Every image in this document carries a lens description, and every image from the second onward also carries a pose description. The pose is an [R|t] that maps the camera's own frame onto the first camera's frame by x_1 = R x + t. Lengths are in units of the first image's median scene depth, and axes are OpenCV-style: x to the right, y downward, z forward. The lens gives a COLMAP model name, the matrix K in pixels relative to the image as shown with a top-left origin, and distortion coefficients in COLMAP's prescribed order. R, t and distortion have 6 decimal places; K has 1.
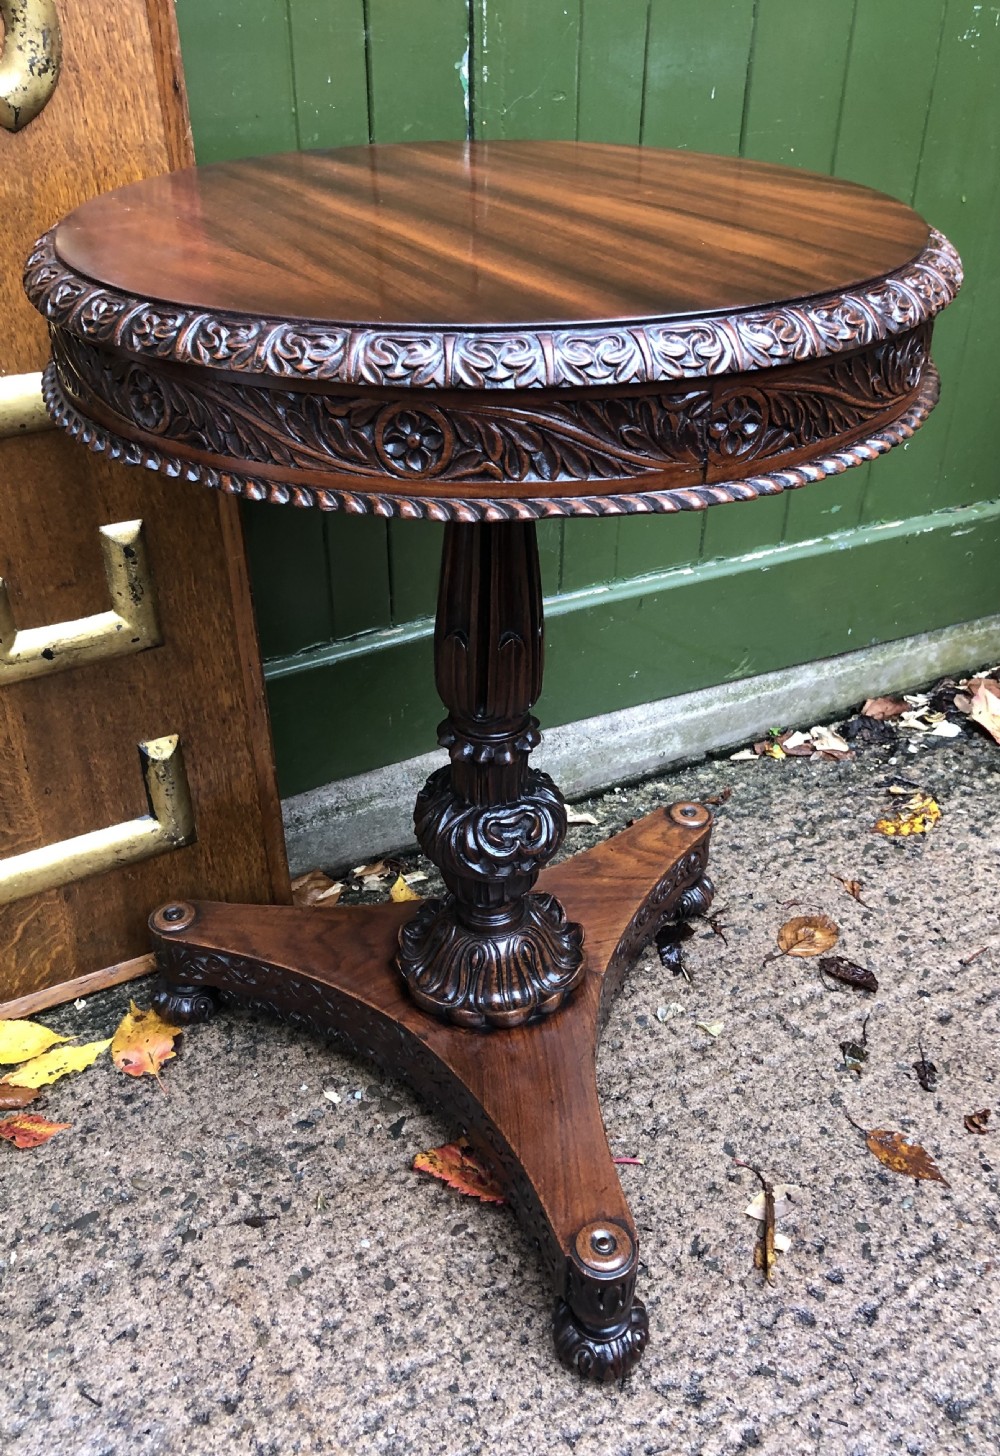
lens RADIAL K [[1293.2, 0, 489.9], [0, 1293.2, 689.1], [0, 0, 1]] dist [-0.007697, 0.045086]
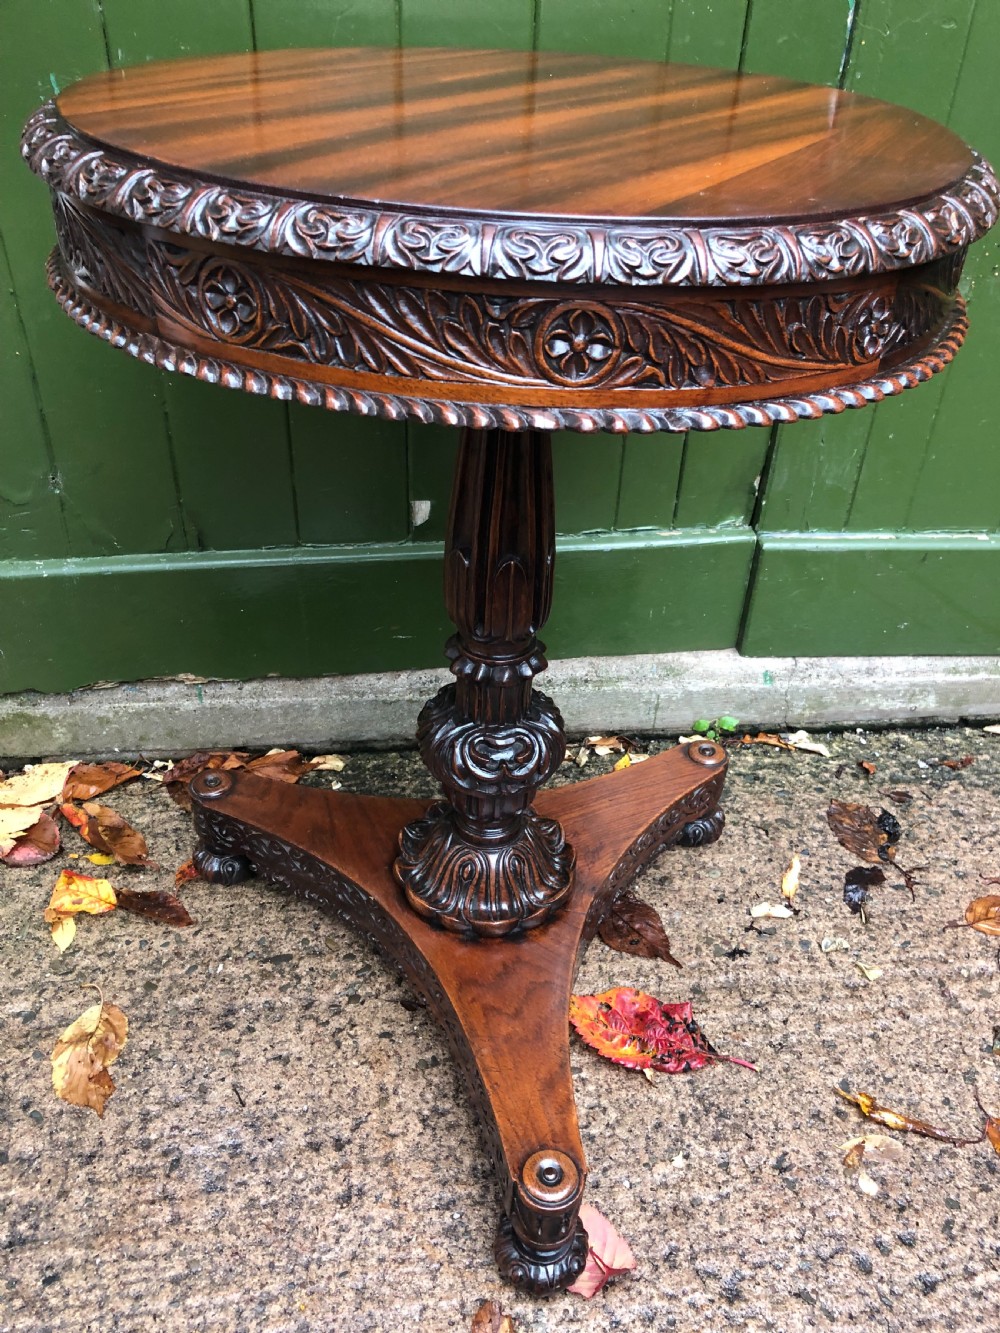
lens RADIAL K [[1120.5, 0, 514.9], [0, 1120.5, 681.2], [0, 0, 1]] dist [-0.011103, 0.053413]
pose [[0.933498, 0.244308, -0.262479, 0.098492], [-0.220391, 0.968313, 0.117463, -0.007613], [0.282859, -0.051803, 0.957762, 0.082102]]
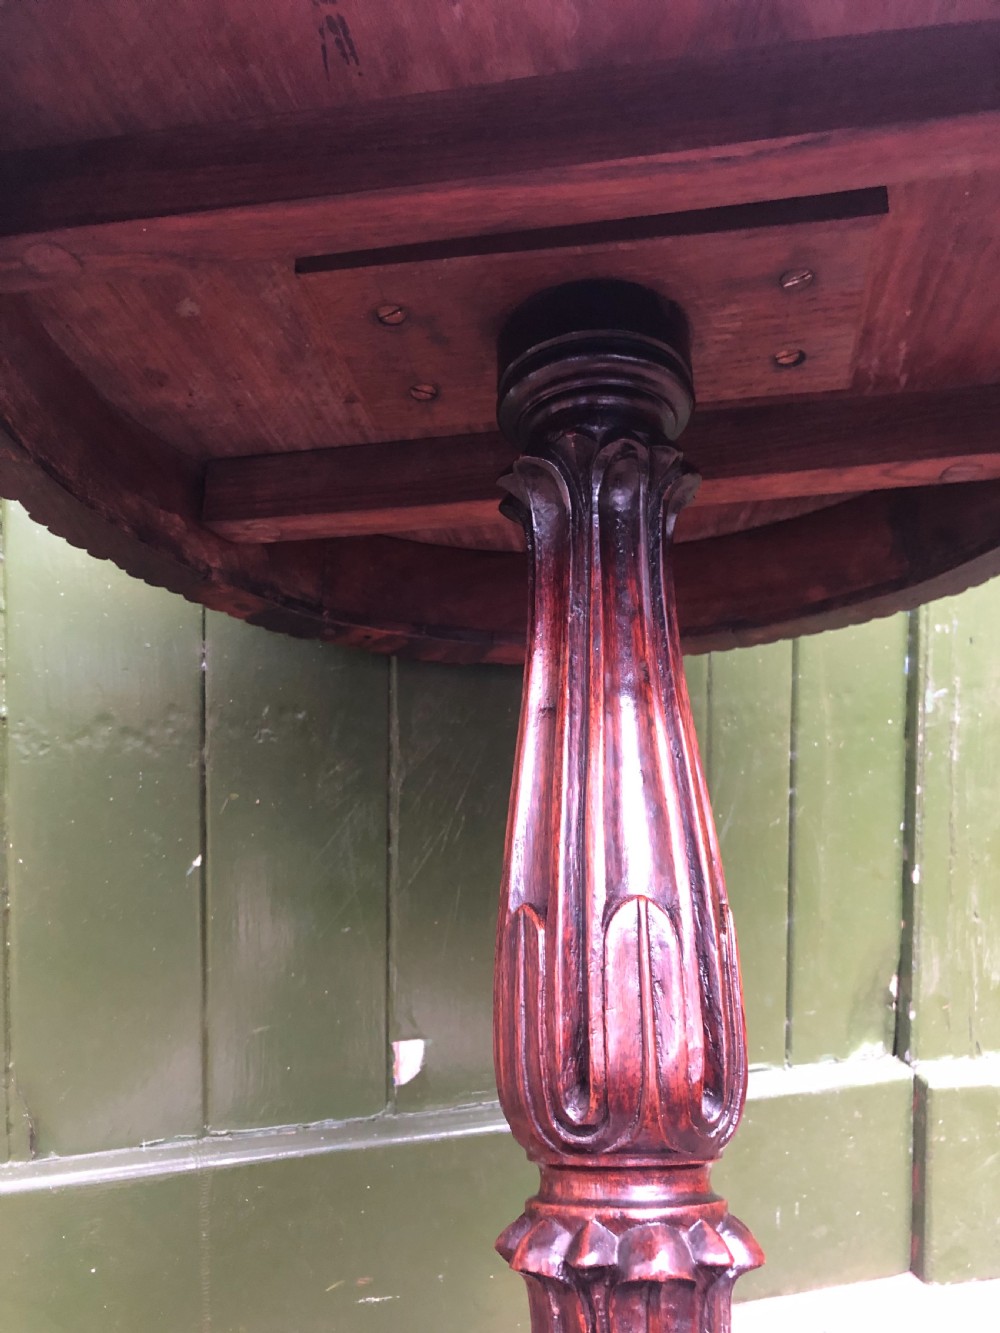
lens RADIAL K [[978.4, 0, 509.4], [0, 978.4, 679.4], [0, 0, 1]] dist [-0.002061, 0.003229]
pose [[0.964179, 0.014412, -0.264859, -0.108910], [-0.142704, 0.869886, -0.472159, 0.054345], [0.223592, 0.493043, 0.840783, 0.524190]]
